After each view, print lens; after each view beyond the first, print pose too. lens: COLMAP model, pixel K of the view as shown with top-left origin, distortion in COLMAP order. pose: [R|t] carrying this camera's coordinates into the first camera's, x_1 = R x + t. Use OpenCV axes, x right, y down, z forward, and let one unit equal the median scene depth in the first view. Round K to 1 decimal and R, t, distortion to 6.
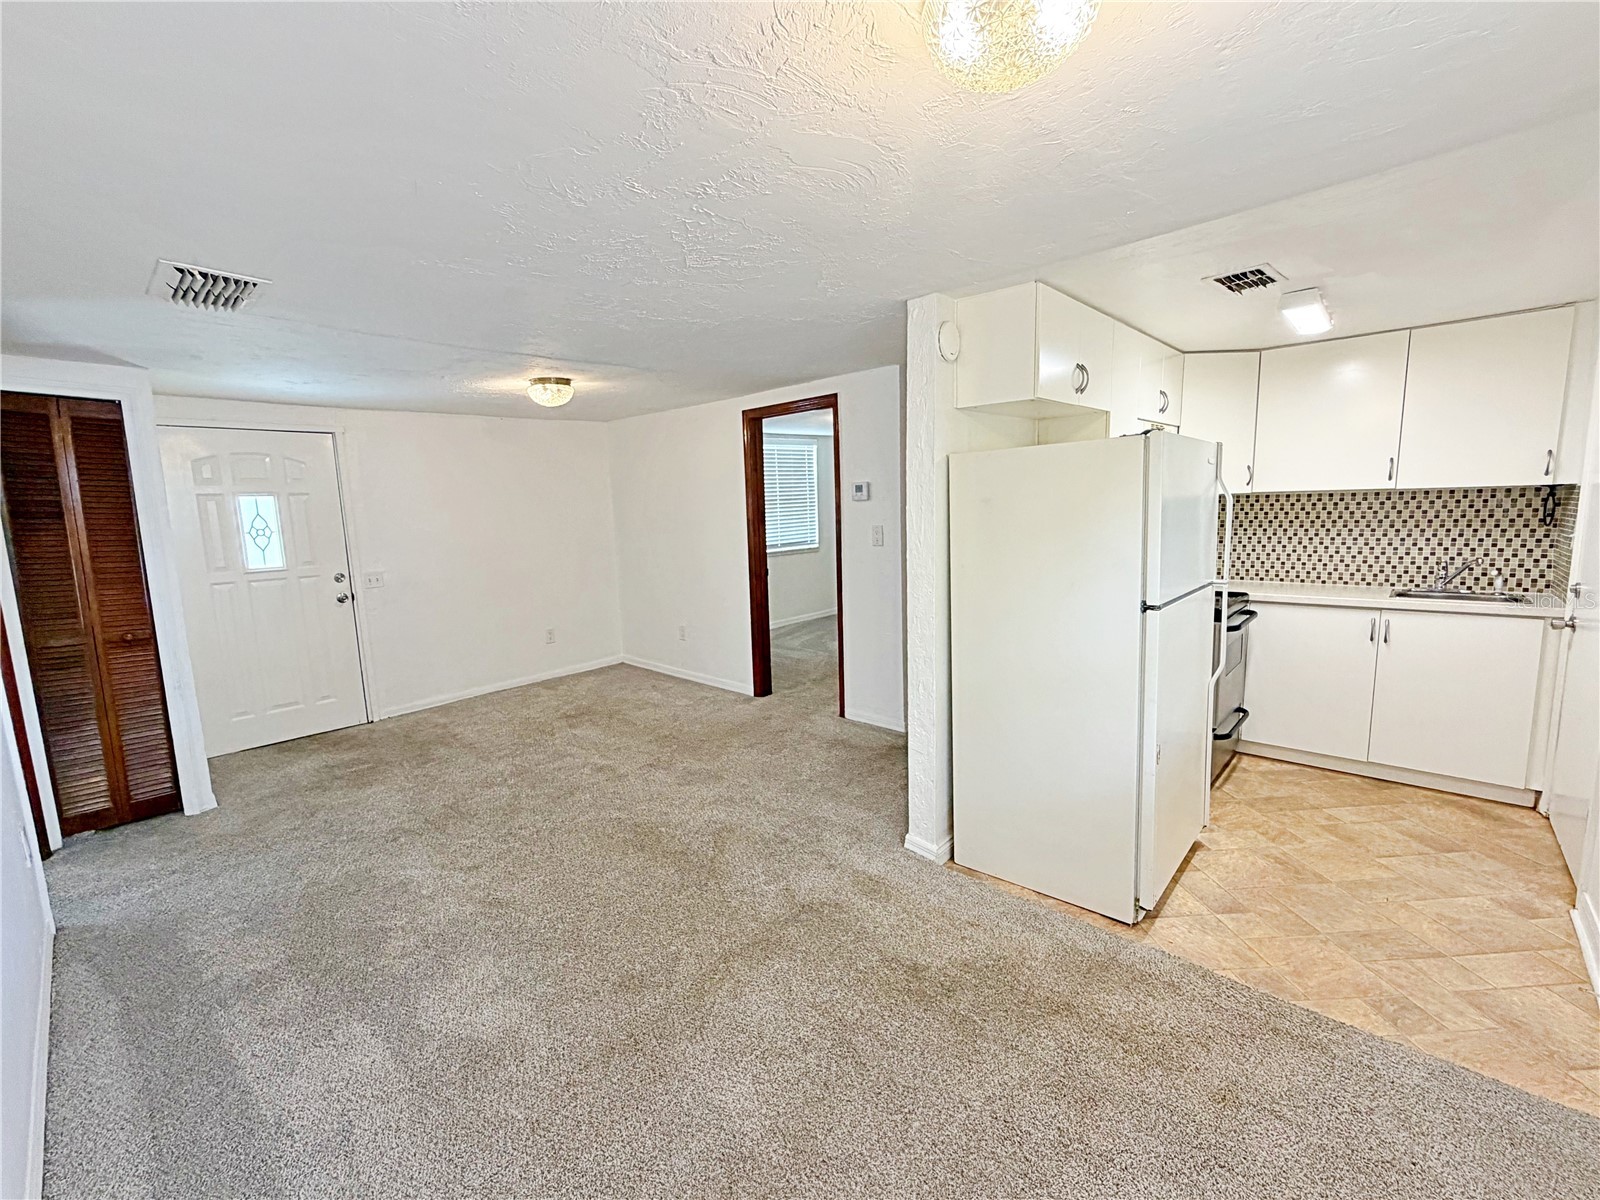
lens RADIAL K [[672.0, 0, 788.8], [0, 672.0, 598.8], [0, 0, 1]] dist [0.000491, 0.000015]
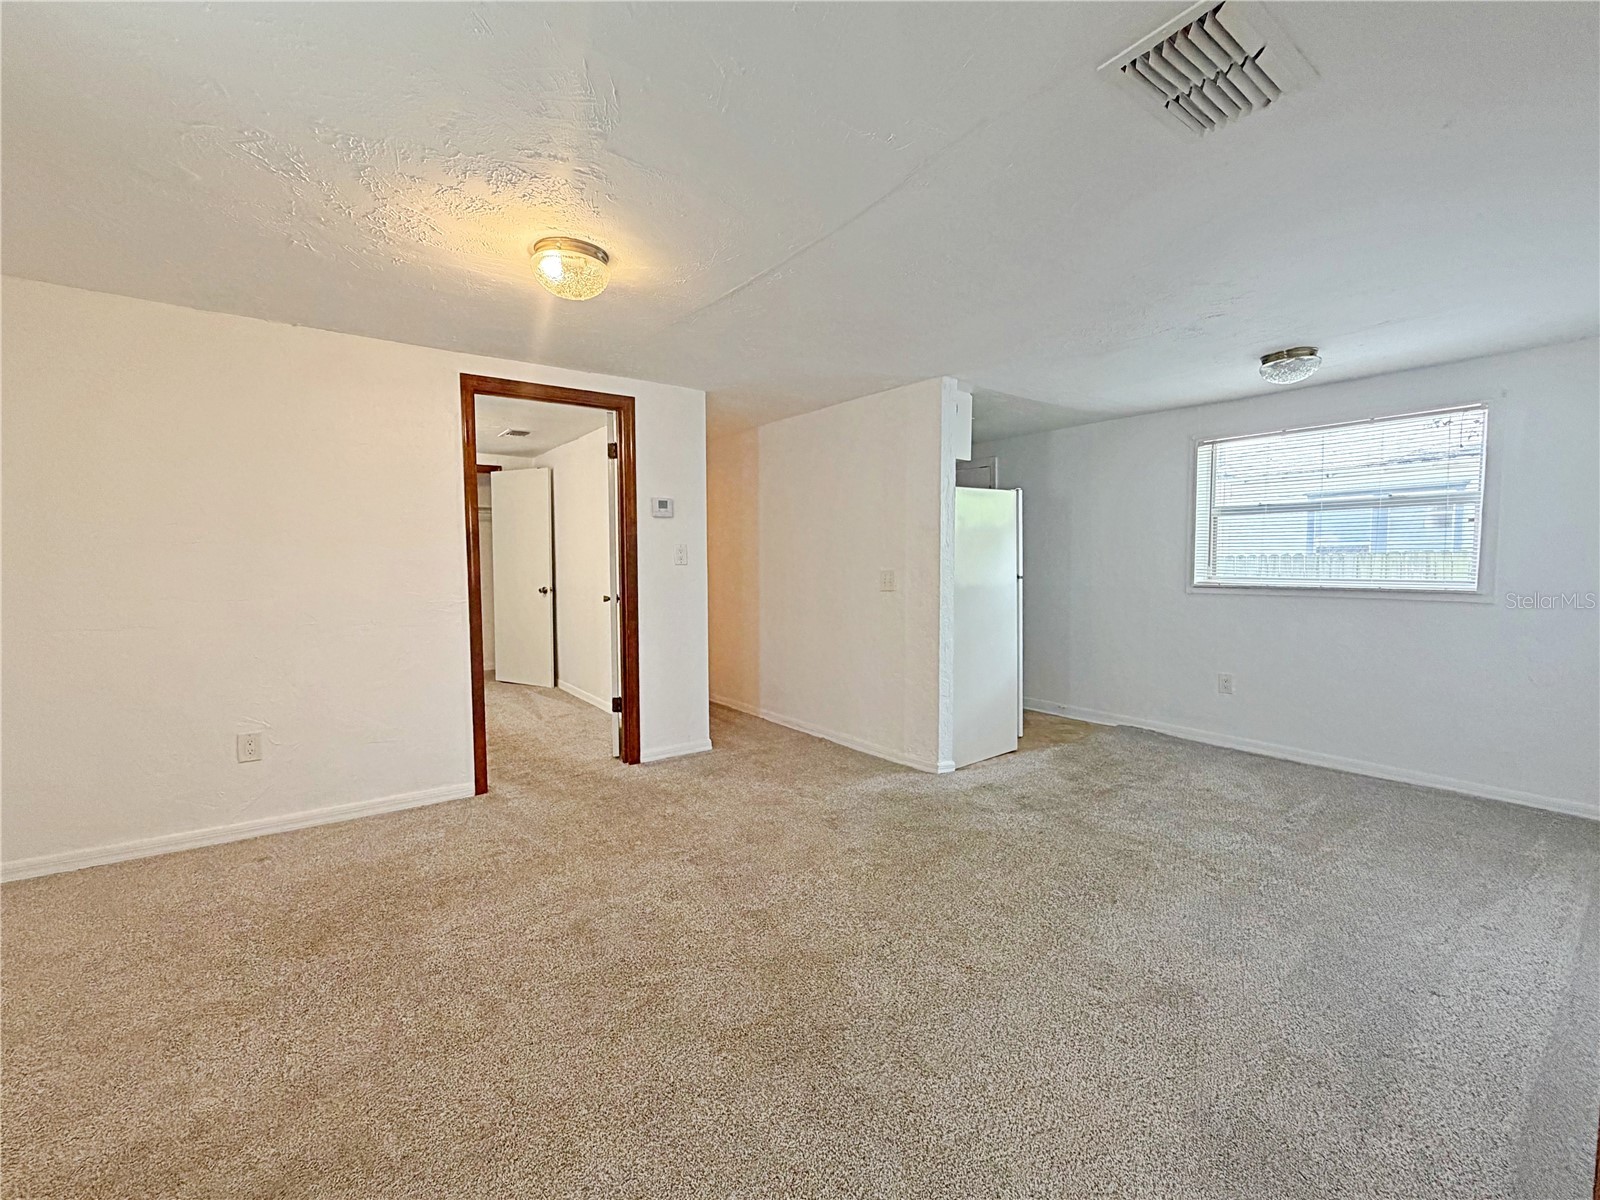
lens RADIAL K [[672.0, 0, 788.8], [0, 672.0, 598.8], [0, 0, 1]] dist [0.000491, 0.000015]
pose [[0.184549, -0.020349, 0.982613, -0.787798], [0.134831, 0.990857, -0.004803, -0.004342], [-0.973531, 0.133373, 0.185606, 0.665390]]
